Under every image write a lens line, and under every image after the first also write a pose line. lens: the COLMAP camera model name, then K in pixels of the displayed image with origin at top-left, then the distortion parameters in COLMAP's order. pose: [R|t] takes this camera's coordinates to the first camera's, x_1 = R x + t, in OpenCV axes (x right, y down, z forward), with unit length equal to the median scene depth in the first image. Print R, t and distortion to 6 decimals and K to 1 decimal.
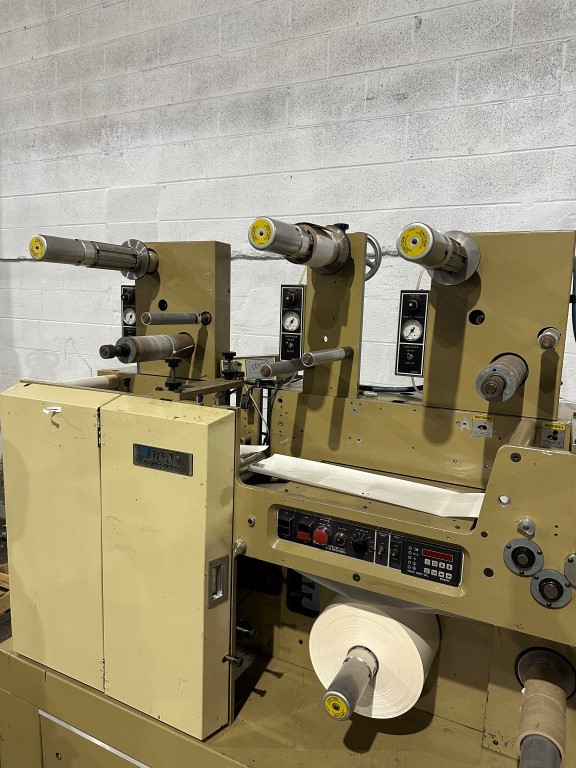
lens RADIAL K [[545.1, 0, 288.0], [0, 545.1, 384.0], [0, 0, 1]] dist [0.071634, -0.089192]
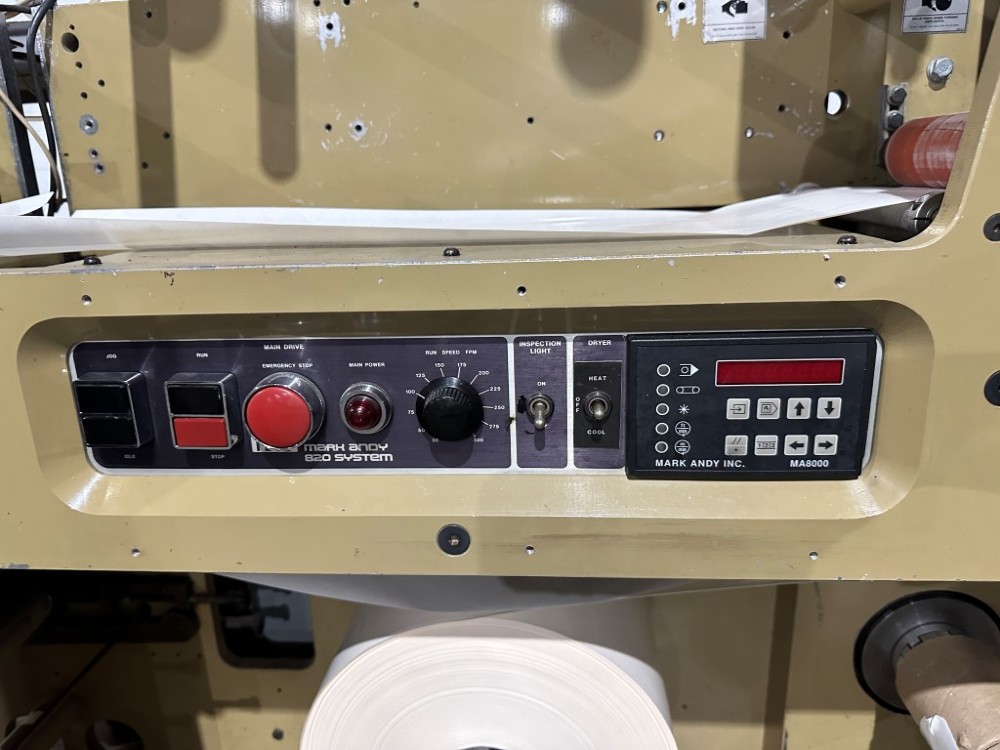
lens RADIAL K [[709.8, 0, 500.0], [0, 709.8, 375.0], [0, 0, 1]] dist [0.071634, -0.089192]
pose [[0.922311, -0.168063, 0.347991, 0.037752], [0.120604, 0.980686, 0.153978, 0.193794], [-0.367147, -0.100046, 0.924767, 0.586883]]
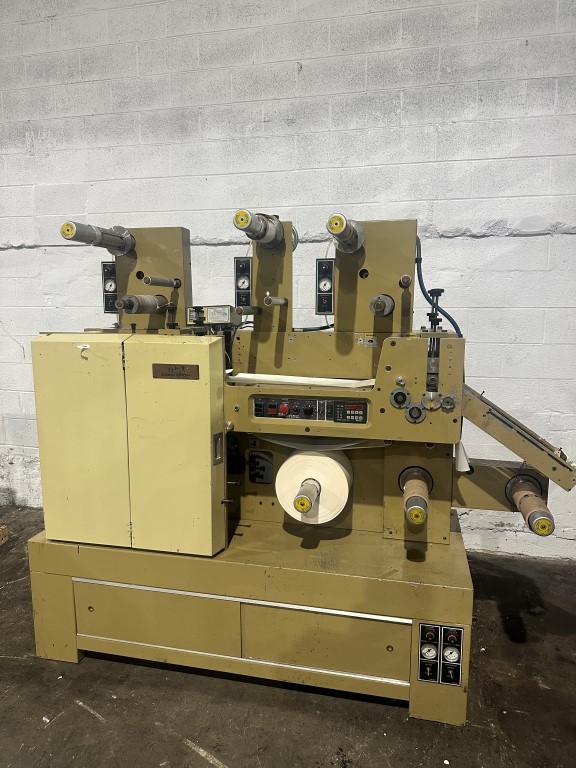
lens RADIAL K [[545.1, 0, 288.0], [0, 545.1, 384.0], [0, 0, 1]] dist [0.071634, -0.089192]
pose [[0.970335, -0.066531, 0.232429, -0.253896], [0.065163, 0.997782, 0.013567, 0.156384], [-0.232816, 0.001981, 0.972519, -0.487385]]
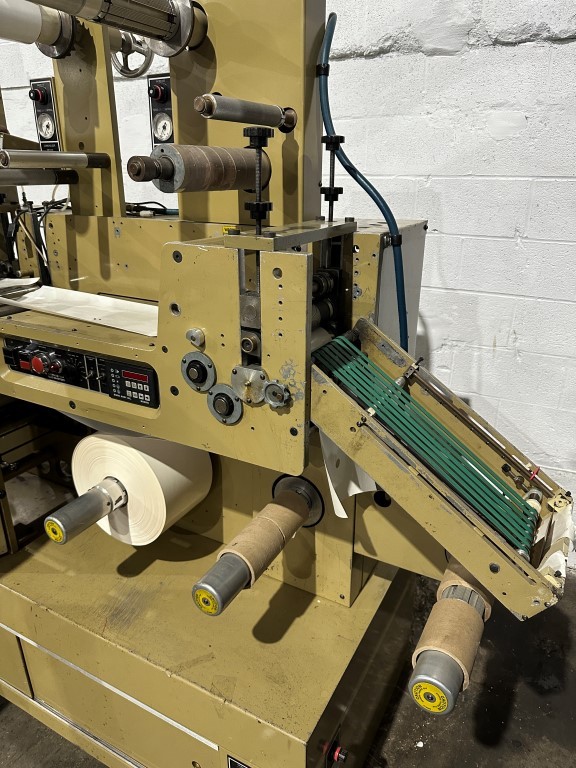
lens RADIAL K [[547.4, 0, 288.0], [0, 547.4, 384.0], [0, 0, 1]] dist [0.072287, -0.075084]
pose [[0.999388, -0.016620, -0.030788, 0.429284], [0.022944, 0.975662, 0.218075, 0.102155], [0.026414, -0.218648, 0.975446, 0.091494]]
